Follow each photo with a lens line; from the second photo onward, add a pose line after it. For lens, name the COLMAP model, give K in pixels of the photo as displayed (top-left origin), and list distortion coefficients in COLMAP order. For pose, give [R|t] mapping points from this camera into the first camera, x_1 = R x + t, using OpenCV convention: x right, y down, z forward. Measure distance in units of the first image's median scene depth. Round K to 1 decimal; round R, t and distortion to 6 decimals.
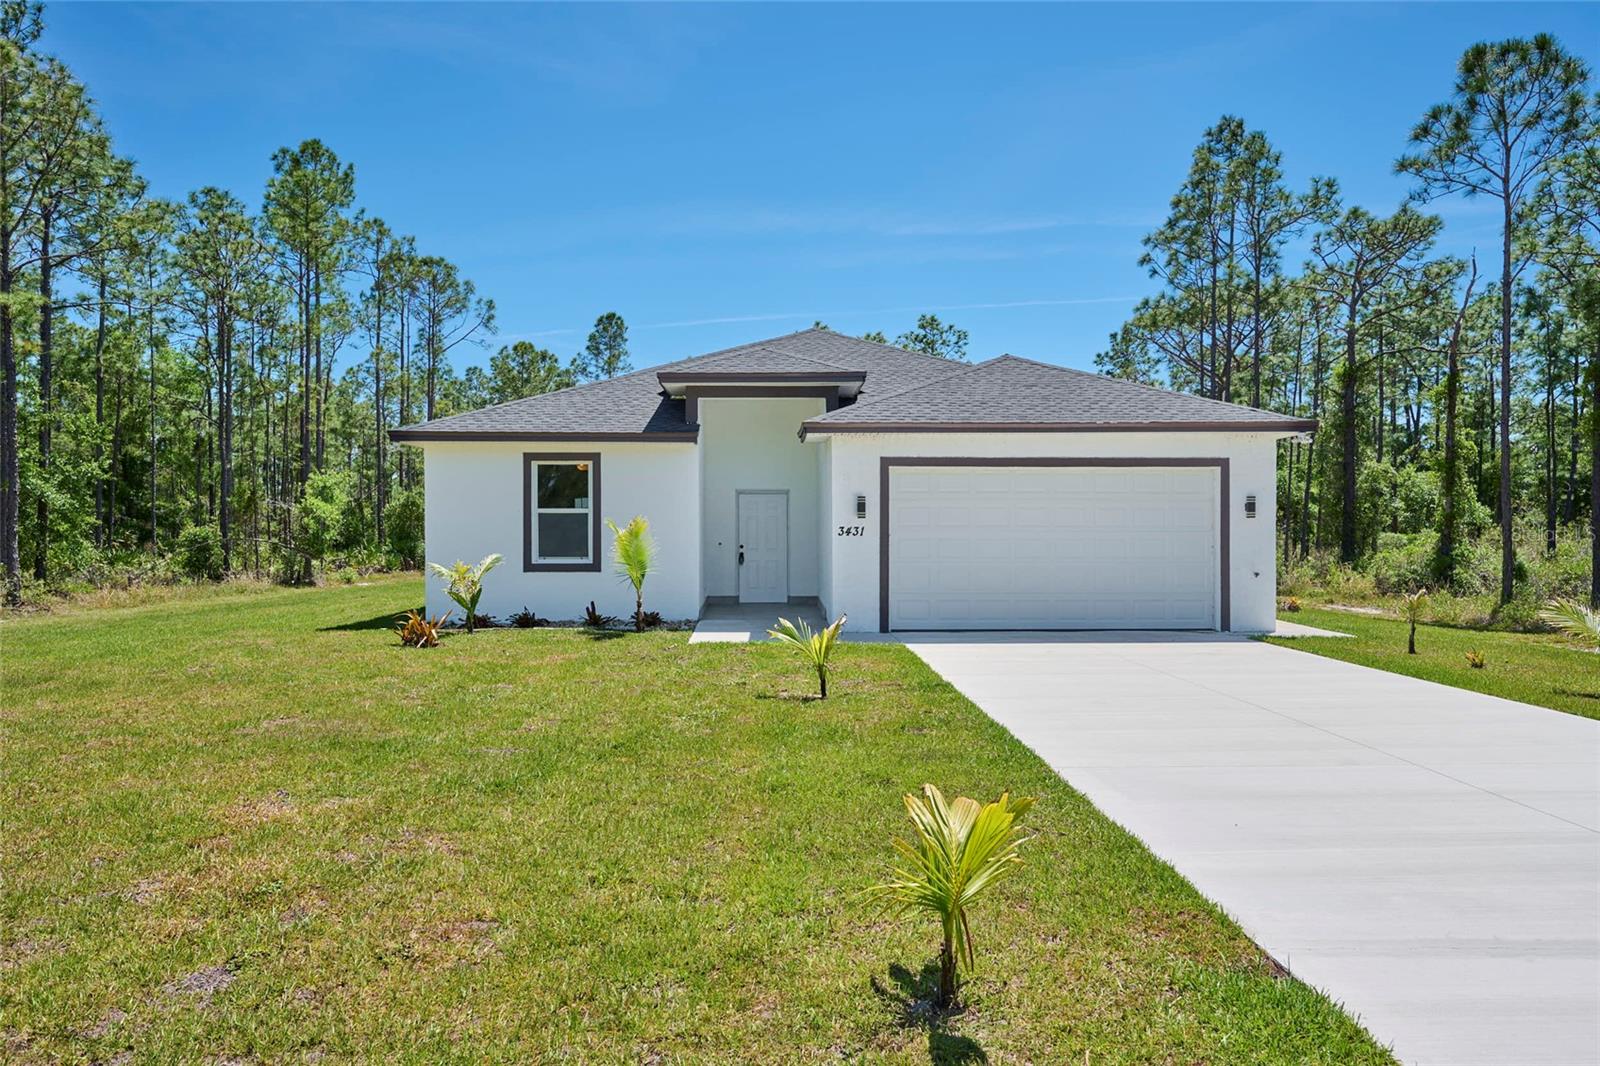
lens RADIAL K [[1157.5, 0, 799.3], [0, 1157.5, 538.3], [0, 0, 1]] dist [-0.013135, 0.021193]
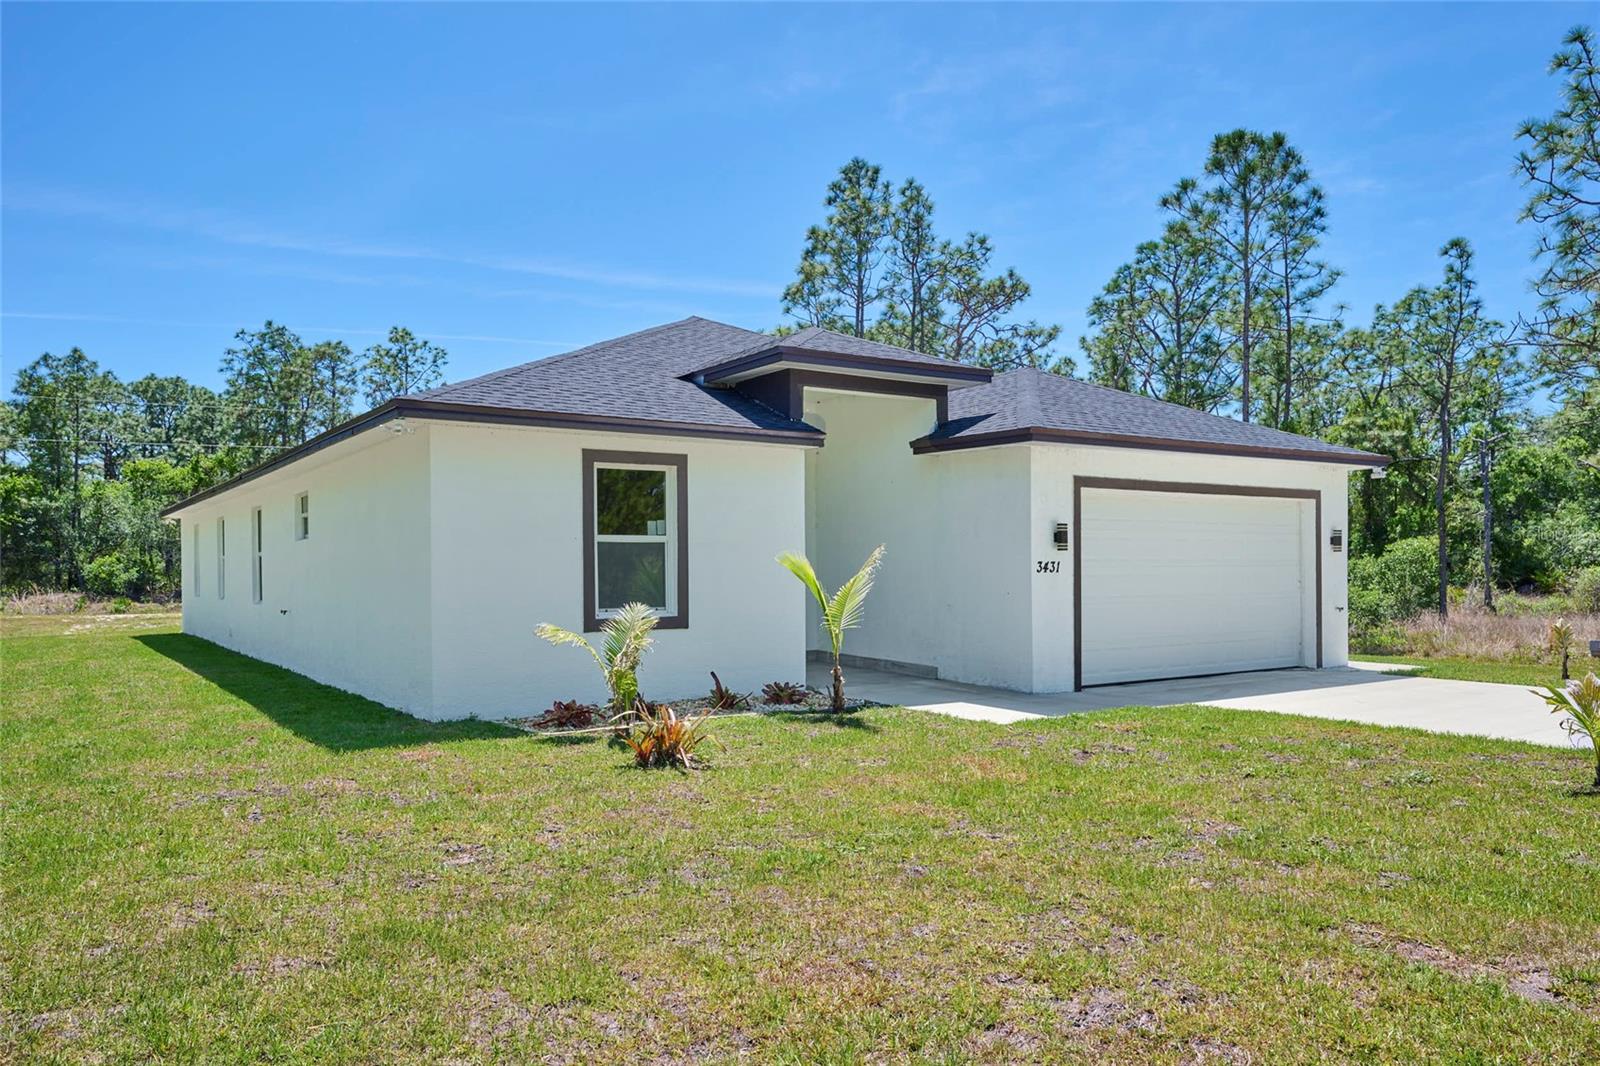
lens RADIAL K [[1157.5, 0, 819.2], [0, 1157.5, 563.3], [0, 0, 1]] dist [-0.013135, 0.021193]
pose [[0.835351, -0.002119, 0.549713, -0.365025], [0.009031, 0.999911, -0.009869, -0.001558], [-0.549643, 0.013208, 0.835295, 0.292969]]
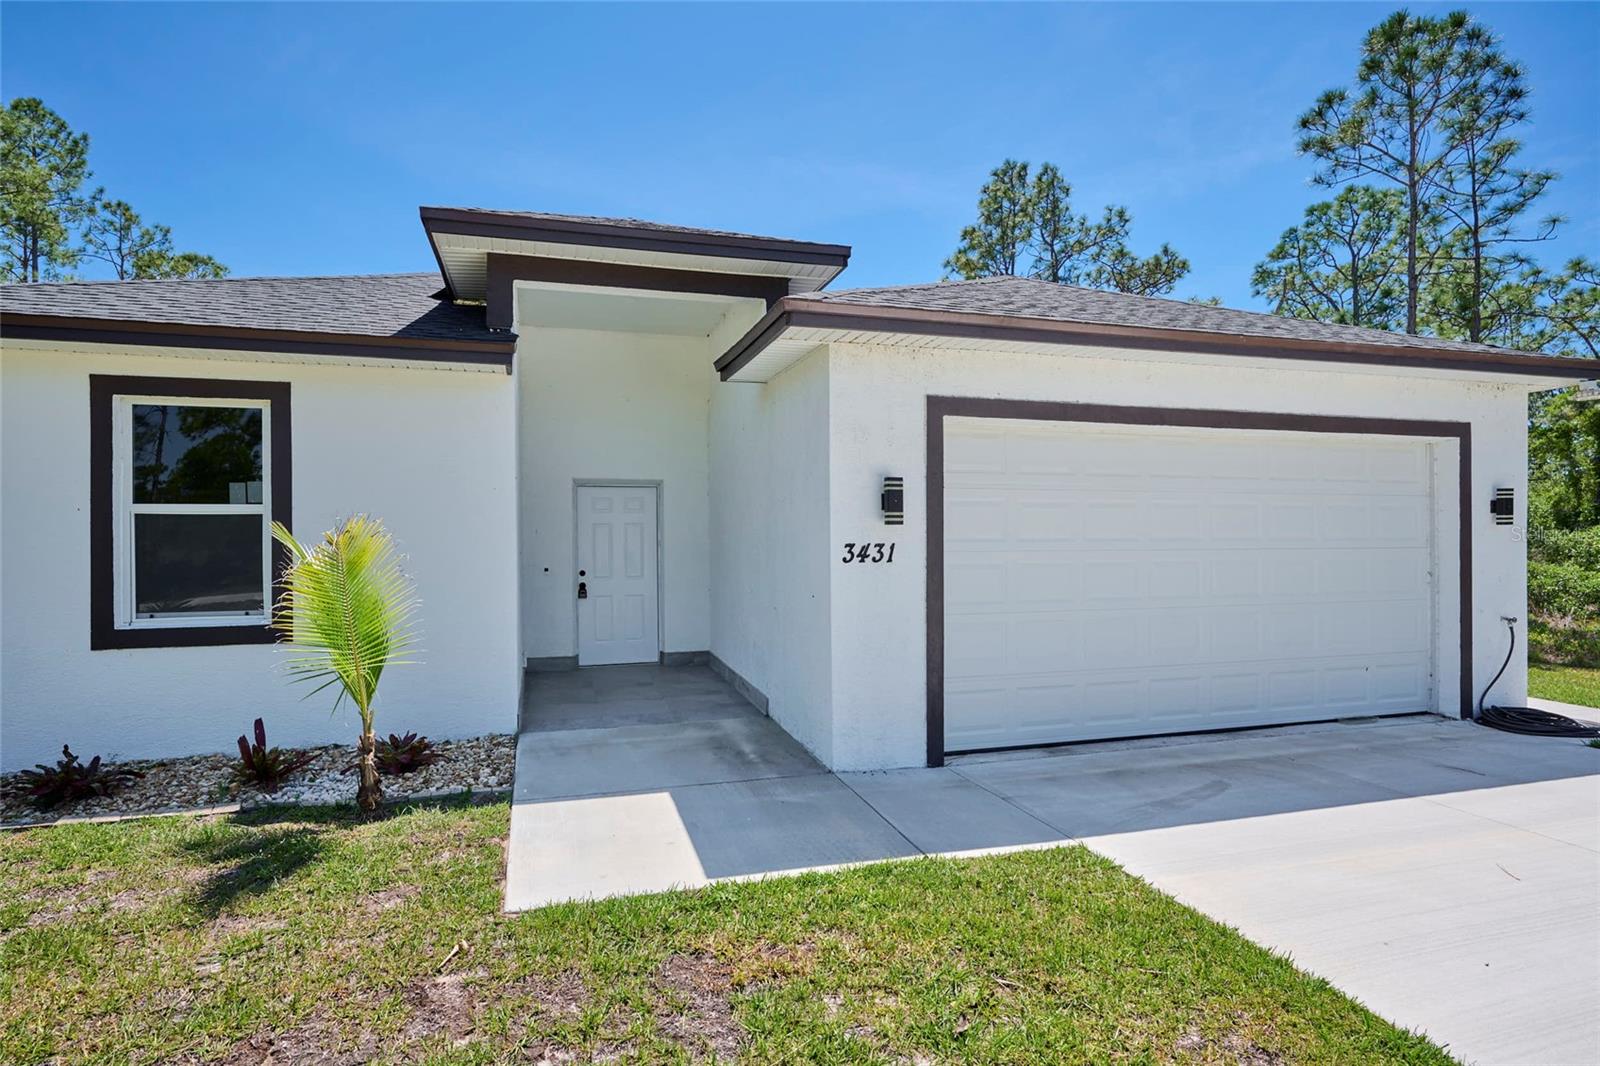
lens RADIAL K [[853.6, 0, 798.5], [0, 853.6, 536.9], [0, 0, 1]] dist [-0.003319, -0.003178]
pose [[0.965864, -0.003020, 0.259030, -0.049272], [0.005197, 0.999957, -0.007722, -0.006980], [-0.258996, 0.008805, 0.965838, 0.471232]]
